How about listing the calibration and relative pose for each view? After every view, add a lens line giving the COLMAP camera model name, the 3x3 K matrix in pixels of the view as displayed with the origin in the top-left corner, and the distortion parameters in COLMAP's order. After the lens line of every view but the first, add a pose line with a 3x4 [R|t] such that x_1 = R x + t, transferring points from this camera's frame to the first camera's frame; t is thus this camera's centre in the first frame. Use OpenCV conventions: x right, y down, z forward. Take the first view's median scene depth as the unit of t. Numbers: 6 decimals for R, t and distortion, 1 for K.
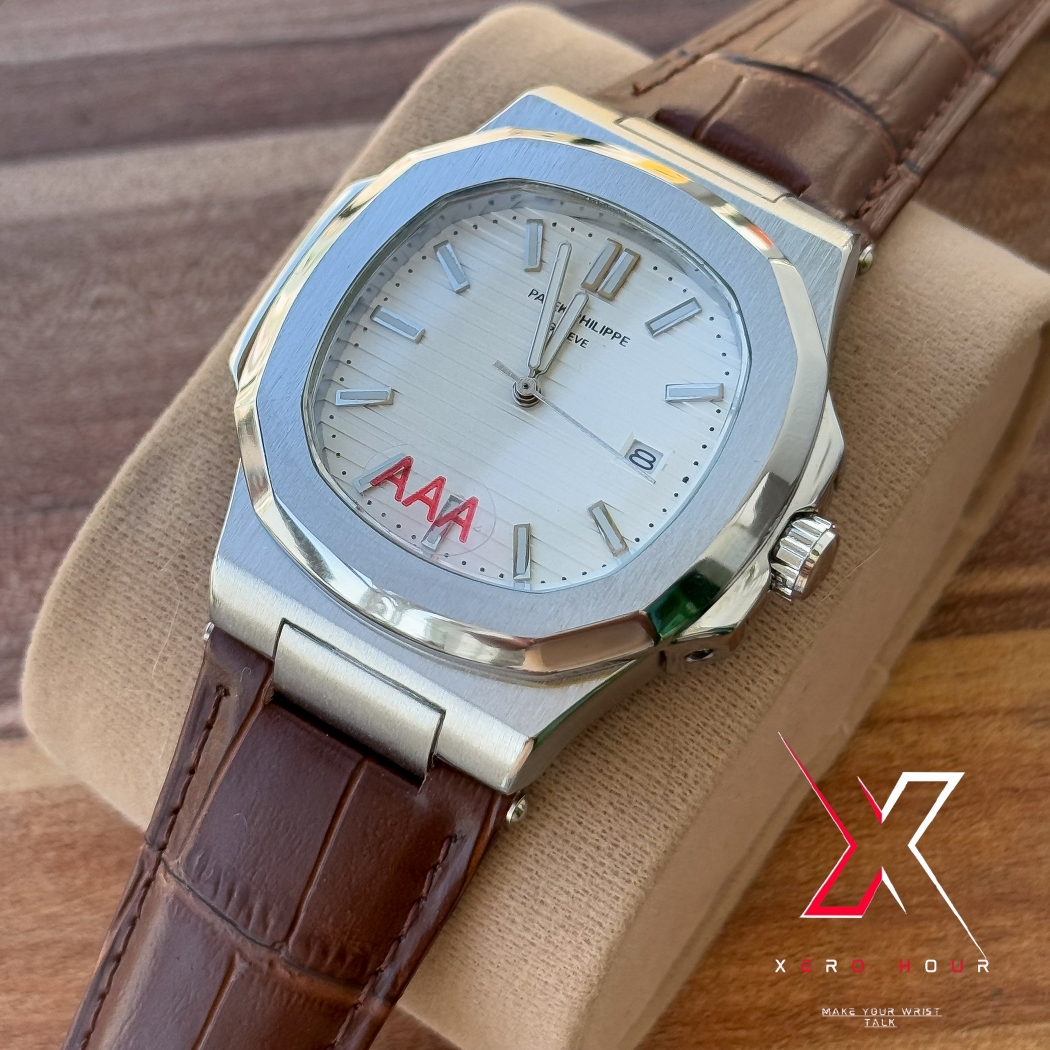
lens RADIAL K [[2579.0, 0, 525.0], [0, 2579.0, 525.0], [0, 0, 1]] dist [0.129776, -0.472770]
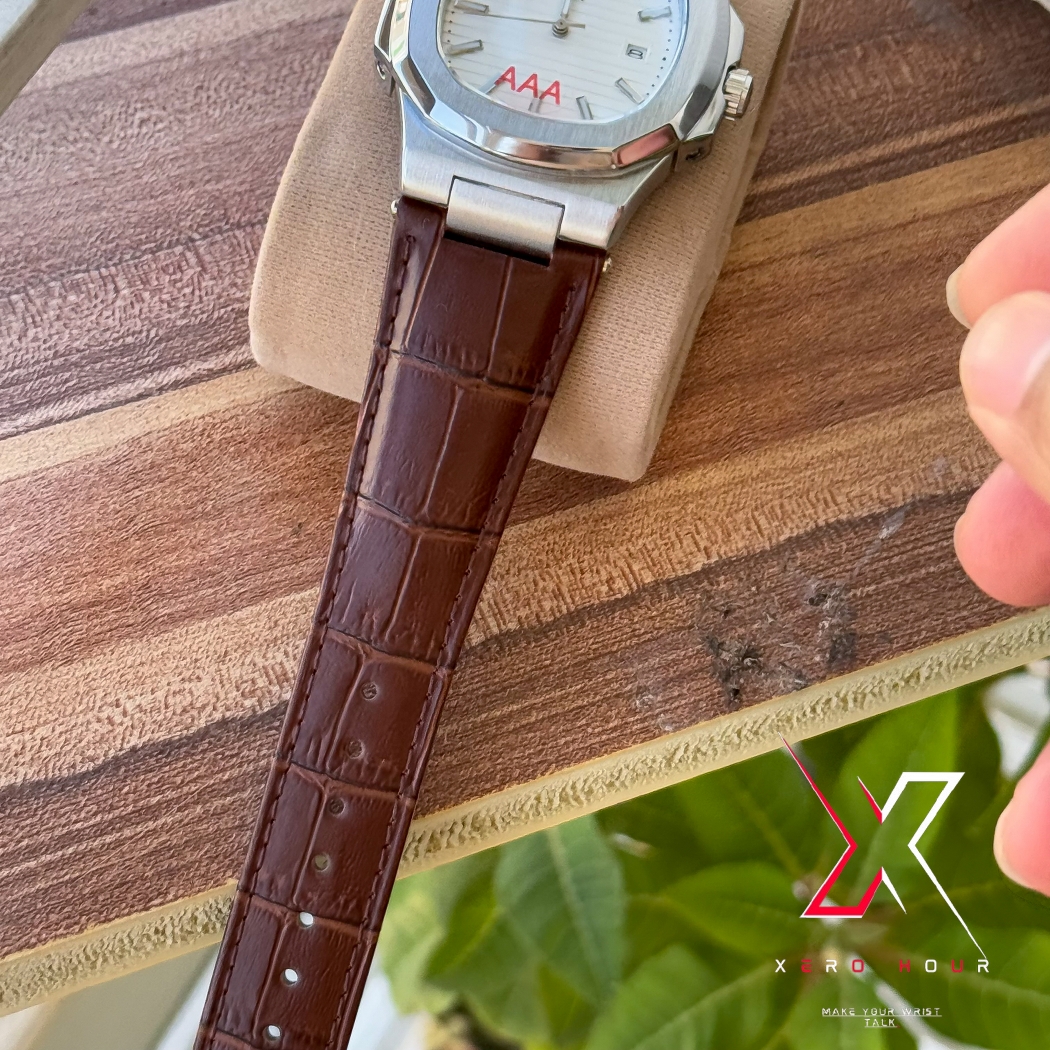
lens RADIAL K [[2518.9, 0, 525.0], [0, 2518.9, 525.0], [0, 0, 1]] dist [0.095062, -0.573080]
pose [[0.951591, -0.181515, 0.248046, -0.489991], [0.197654, 0.979390, -0.041571, 0.330920], [-0.235388, 0.088586, 0.967856, -0.574910]]
